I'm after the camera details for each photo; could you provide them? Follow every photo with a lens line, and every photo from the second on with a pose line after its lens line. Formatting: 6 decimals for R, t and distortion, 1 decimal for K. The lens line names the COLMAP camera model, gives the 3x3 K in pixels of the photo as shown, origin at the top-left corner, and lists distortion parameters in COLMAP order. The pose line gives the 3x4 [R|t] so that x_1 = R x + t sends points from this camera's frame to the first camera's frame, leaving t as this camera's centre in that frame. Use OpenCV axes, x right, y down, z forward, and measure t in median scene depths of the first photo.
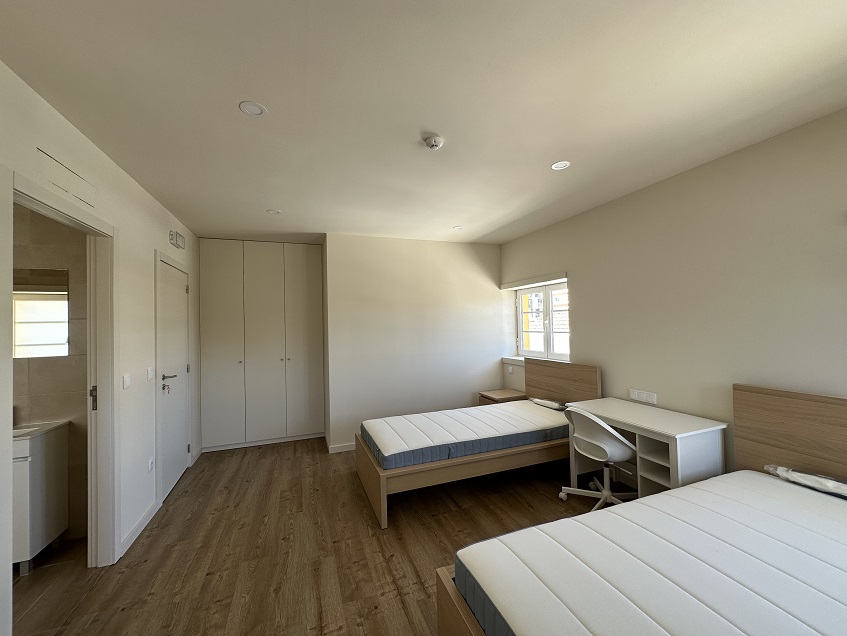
lens RADIAL K [[340.5, 0, 419.7], [0, 340.5, 314.8], [0, 0, 1]] dist [-0.004009, 0.002034]
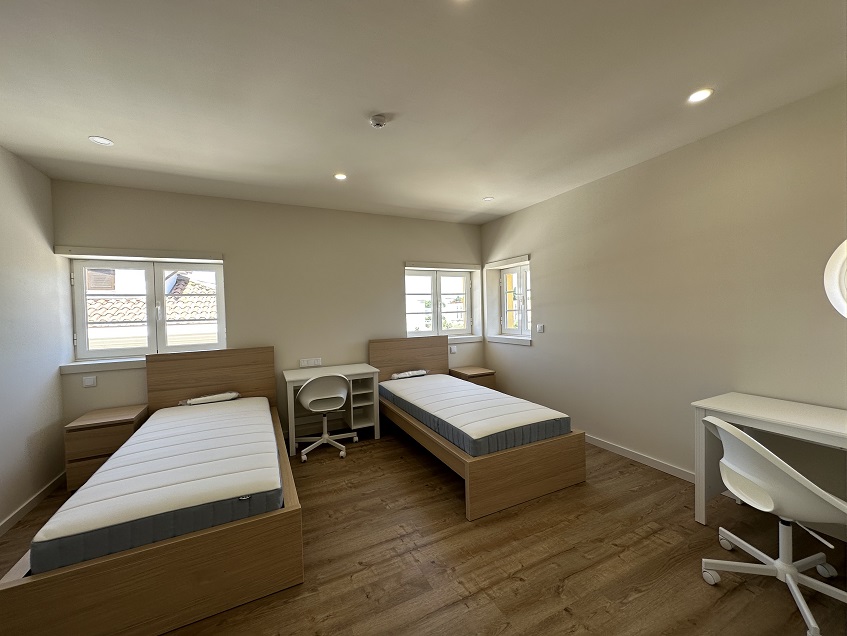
lens RADIAL K [[340.5, 0, 424.6], [0, 340.5, 313.3], [0, 0, 1]] dist [-0.004009, 0.002034]
pose [[-0.114956, 0.017489, 0.993217, -0.776730], [0.001142, 0.999847, -0.017474, 0.075867], [-0.993370, -0.000875, -0.114959, 0.757748]]
